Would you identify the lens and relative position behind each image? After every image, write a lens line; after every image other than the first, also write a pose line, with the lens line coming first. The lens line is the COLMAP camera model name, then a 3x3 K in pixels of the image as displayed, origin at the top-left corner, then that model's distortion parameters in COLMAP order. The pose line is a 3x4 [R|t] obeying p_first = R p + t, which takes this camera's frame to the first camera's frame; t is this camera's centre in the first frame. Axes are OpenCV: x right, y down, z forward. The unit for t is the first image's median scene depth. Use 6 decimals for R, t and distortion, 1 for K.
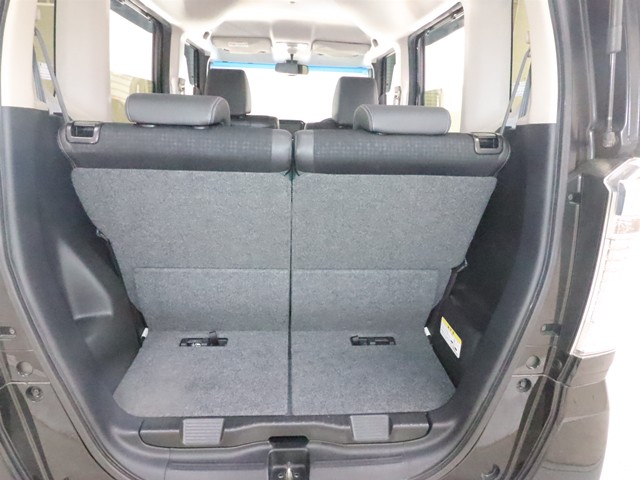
lens RADIAL K [[396.7, 0, 320.0], [0, 396.7, 240.0], [0, 0, 1]] dist [-0.005411, -0.000266]
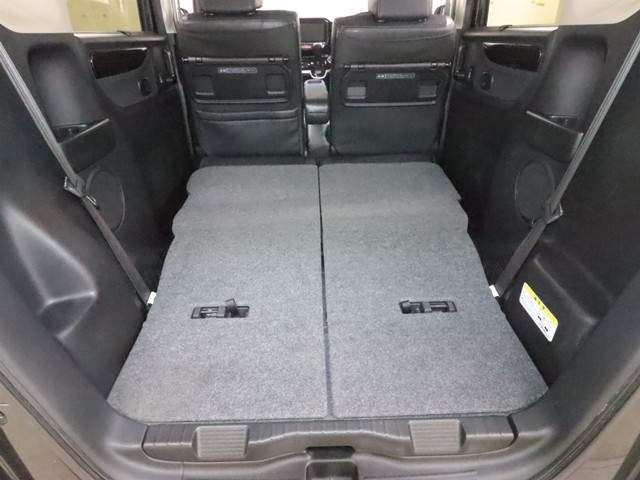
lens RADIAL K [[396.7, 0, 320.0], [0, 396.7, 240.0], [0, 0, 1]] dist [-0.005411, -0.000266]
pose [[0.998023, -0.015657, -0.060863, -0.043221], [0.027897, 0.978195, 0.205804, -0.063083], [0.056314, -0.207096, 0.976699, 0.297528]]
